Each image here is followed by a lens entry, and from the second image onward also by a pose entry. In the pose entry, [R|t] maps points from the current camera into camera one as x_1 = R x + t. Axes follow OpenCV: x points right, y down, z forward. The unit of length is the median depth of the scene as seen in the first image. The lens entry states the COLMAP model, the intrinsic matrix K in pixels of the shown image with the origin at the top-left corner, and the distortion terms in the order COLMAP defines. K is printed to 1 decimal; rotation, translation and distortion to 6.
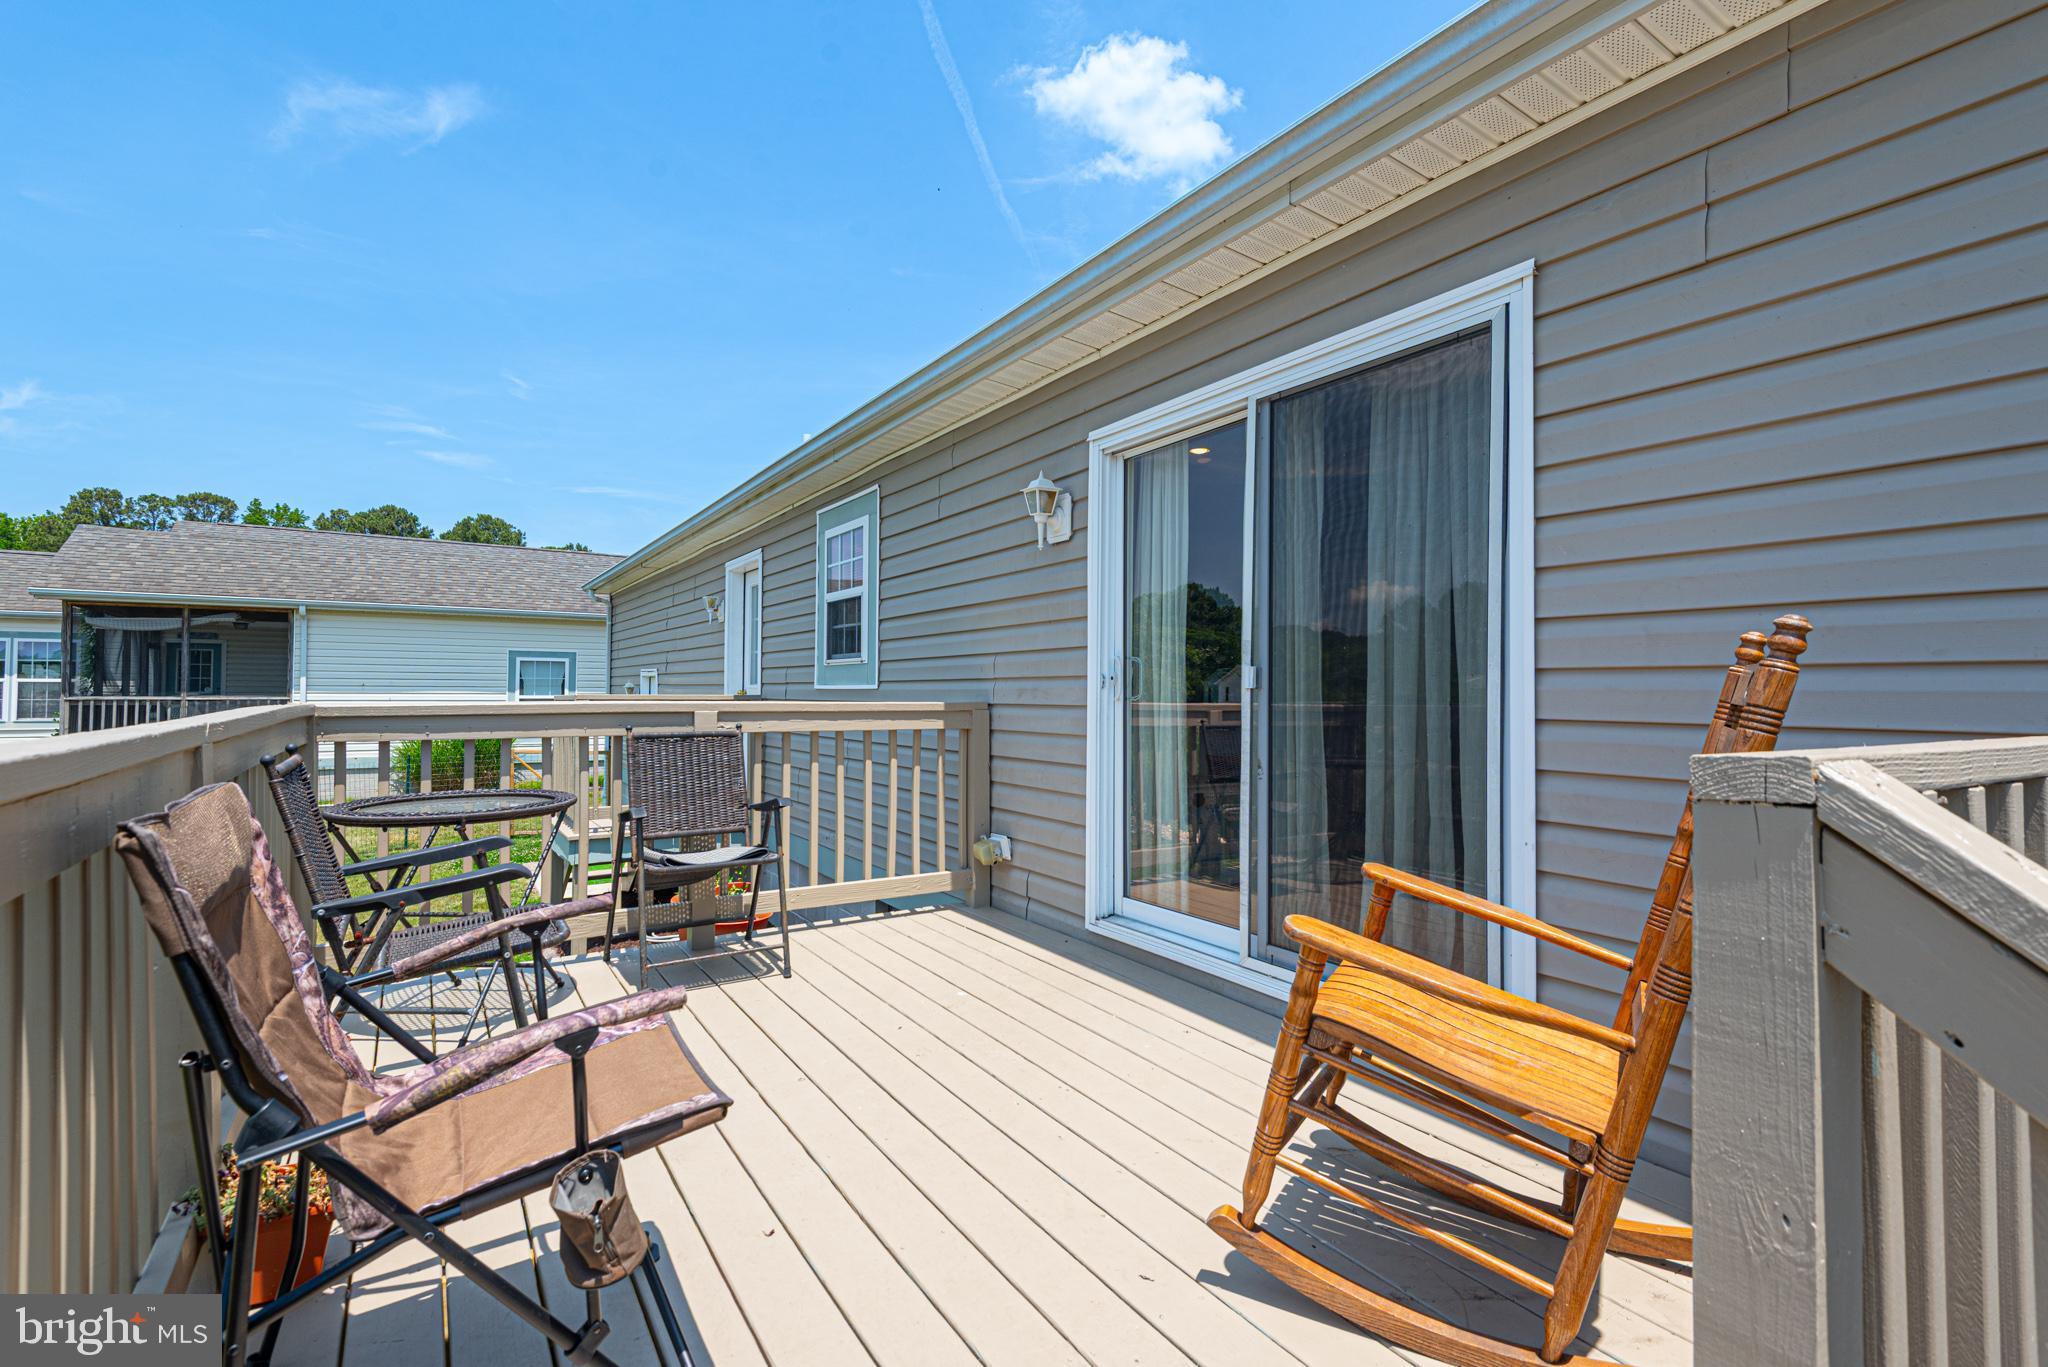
lens RADIAL K [[944.7, 0, 984.9], [0, 944.7, 730.7], [0, 0, 1]] dist [0.031292, -0.013752]
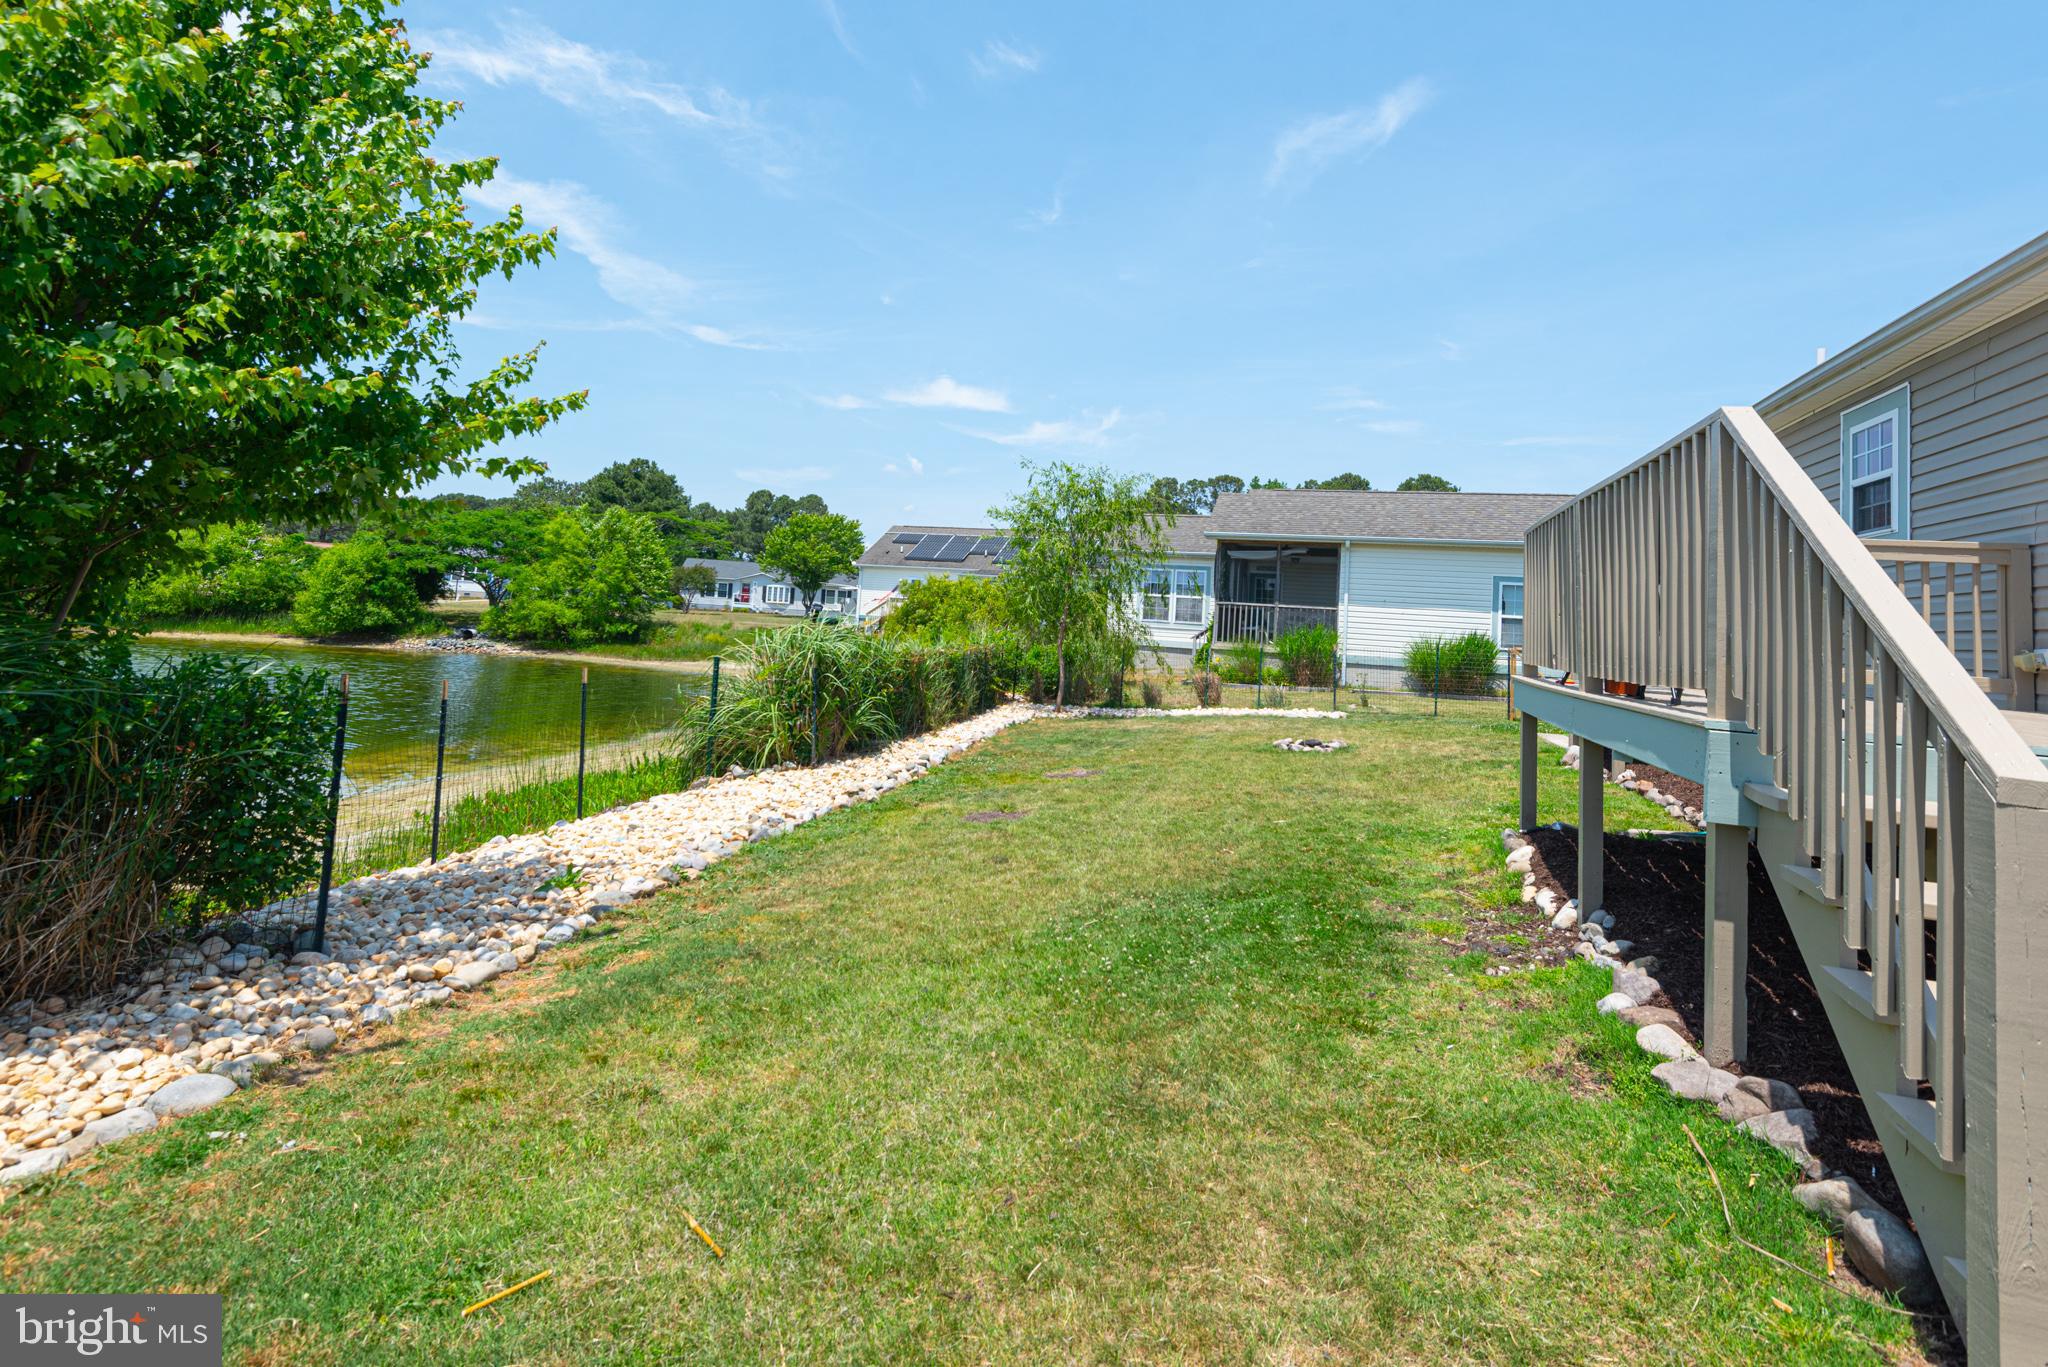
lens RADIAL K [[1009.2, 0, 1089.2], [0, 1009.2, 568.6], [0, 0, 1]] dist [0.030434, -0.017463]
pose [[0.709637, -0.016830, -0.704367, 0.051963], [-0.070685, 0.992970, -0.094939, 0.154688], [0.701013, 0.117161, 0.703458, -0.550177]]
